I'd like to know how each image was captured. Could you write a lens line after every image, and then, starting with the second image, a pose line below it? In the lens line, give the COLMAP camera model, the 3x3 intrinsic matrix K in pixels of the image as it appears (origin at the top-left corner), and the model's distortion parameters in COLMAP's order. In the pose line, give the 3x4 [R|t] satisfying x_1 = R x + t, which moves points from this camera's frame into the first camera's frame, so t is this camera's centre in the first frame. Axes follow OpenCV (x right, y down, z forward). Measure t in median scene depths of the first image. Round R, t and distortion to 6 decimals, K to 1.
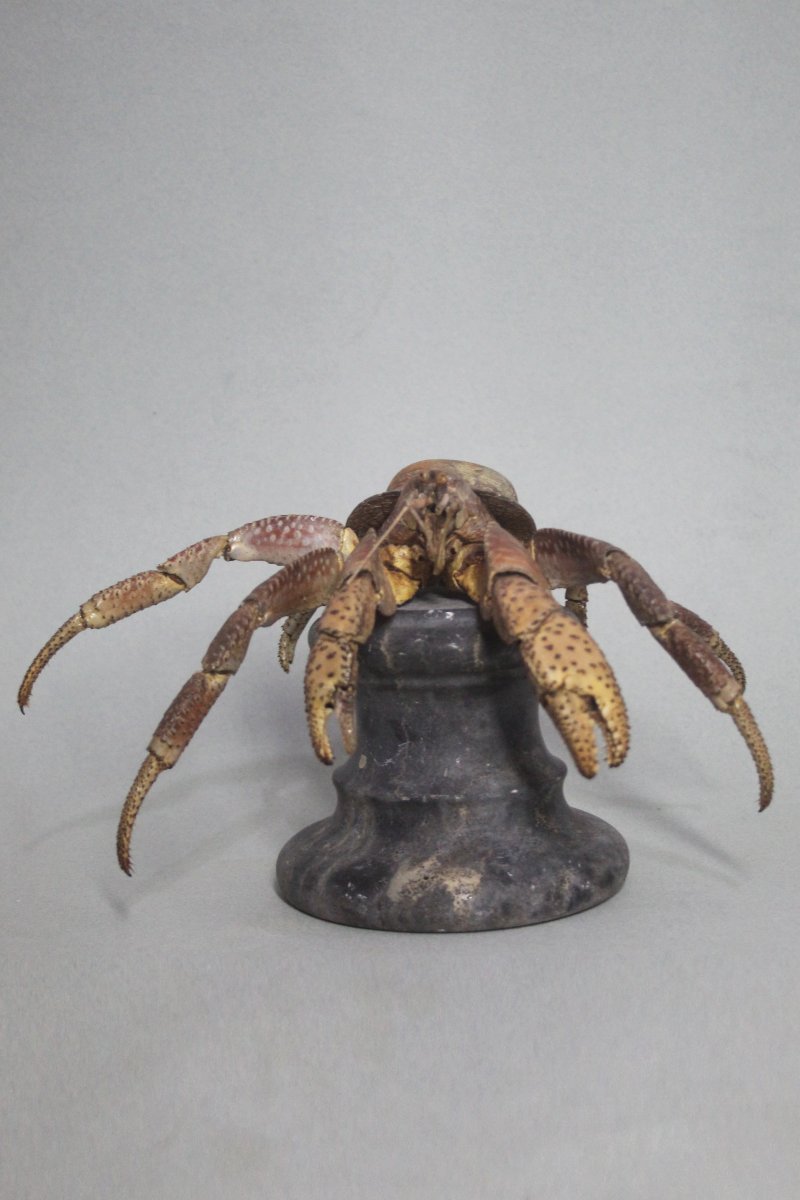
lens RADIAL K [[1969.5, 0, 425.6], [0, 1969.5, 561.7], [0, 0, 1]] dist [0.011965, 0.000000]
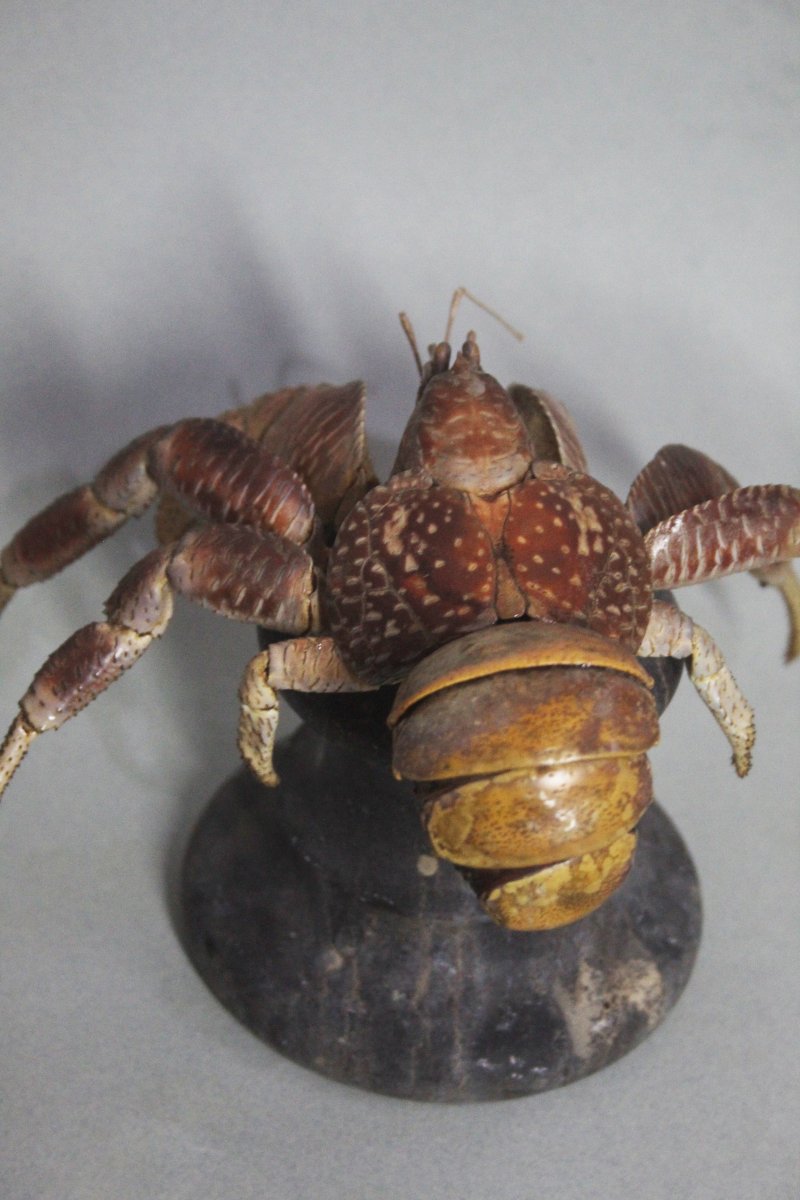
lens RADIAL K [[2741.2, 0, 397.0], [0, 2741.2, 588.9], [0, 0, 1]] dist [0.086238, 0.000000]
pose [[0.654251, -0.397591, 0.643333, -0.608527], [-0.010250, 0.845917, 0.533215, -0.475526], [-0.756208, -0.355451, 0.549367, 0.574974]]
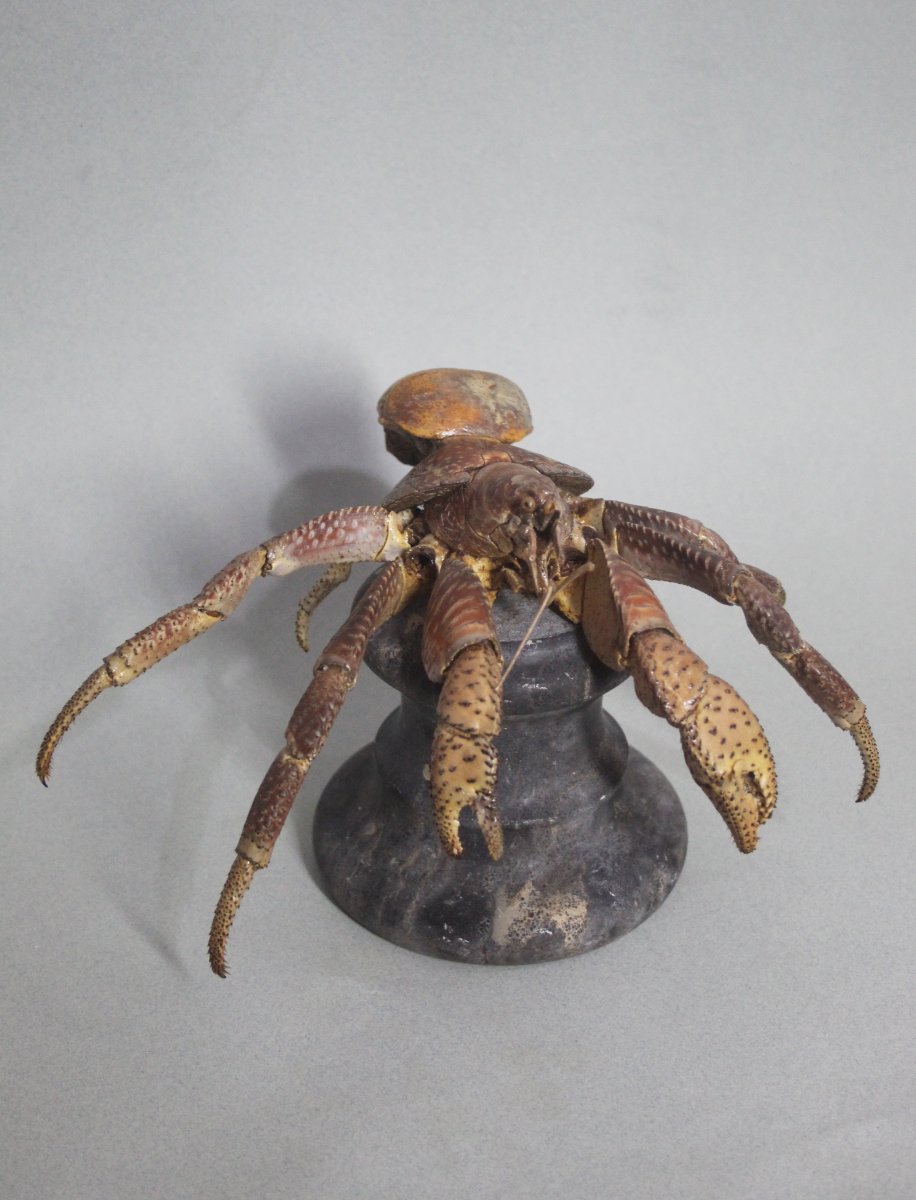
lens RADIAL K [[1809.1, 0, 475.7], [0, 1809.1, 543.6], [0, 0, 1]] dist [-0.032841, 0.000000]
pose [[0.948840, -0.112432, 0.295064, -0.257050], [-0.005998, 0.927874, 0.372846, -0.321485], [-0.315702, -0.355541, 0.879729, 0.314930]]
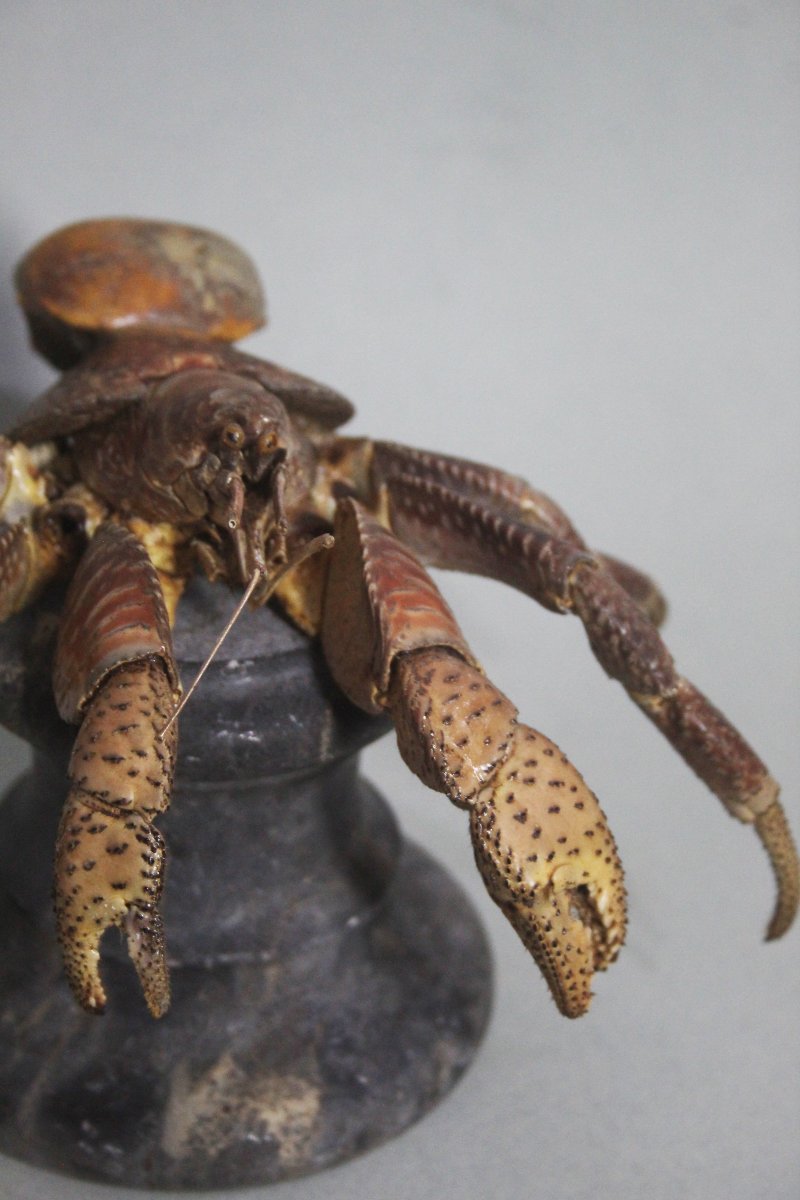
lens RADIAL K [[2741.2, 0, 402.7], [0, 2741.2, 599.6], [0, 0, 1]] dist [0.086238, 0.000000]
pose [[0.938574, -0.086785, 0.333986, -0.205482], [-0.053445, 0.919621, 0.389153, -0.289378], [-0.340913, -0.383099, 0.858495, 0.350315]]
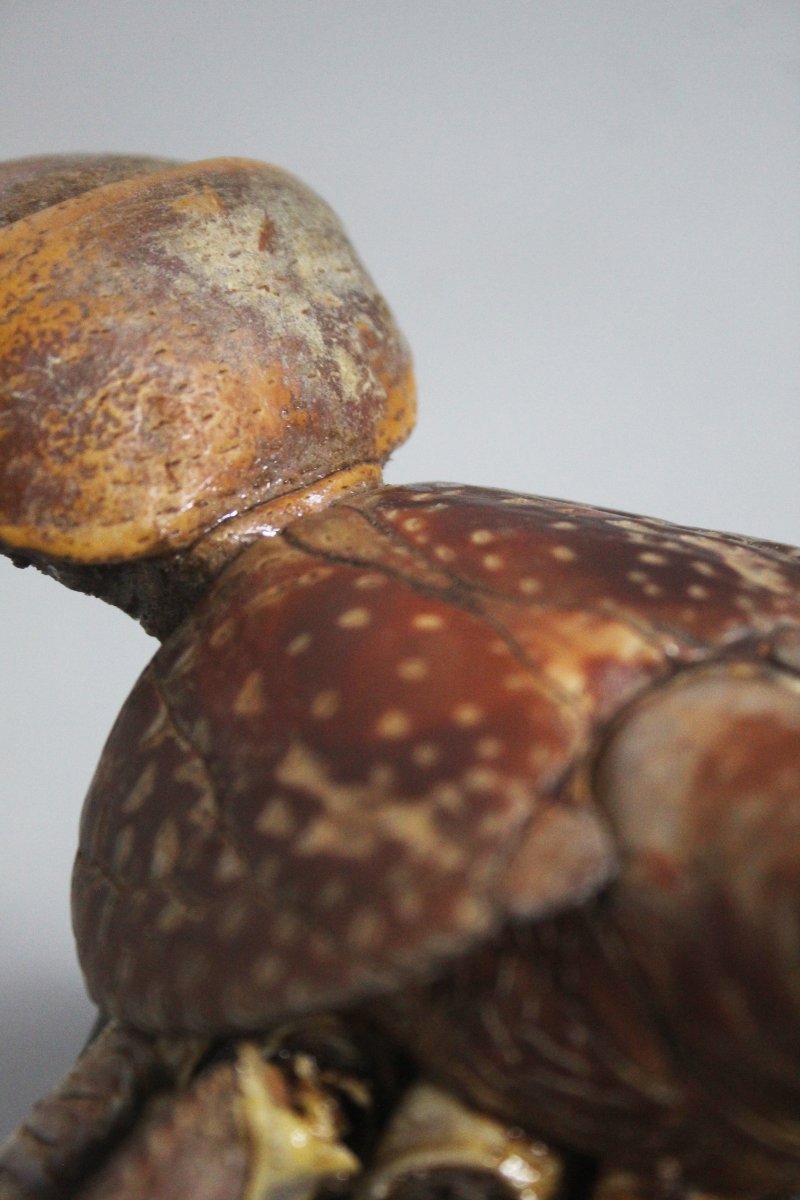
lens RADIAL K [[2741.2, 0, 400.5], [0, 2741.2, 600.4], [0, 0, 1]] dist [0.086238, 0.000000]
pose [[0.676452, -0.468556, 0.568215, -0.168985], [-0.009005, 0.766201, 0.642537, -0.234093], [-0.736432, -0.439762, 0.514079, 0.944291]]
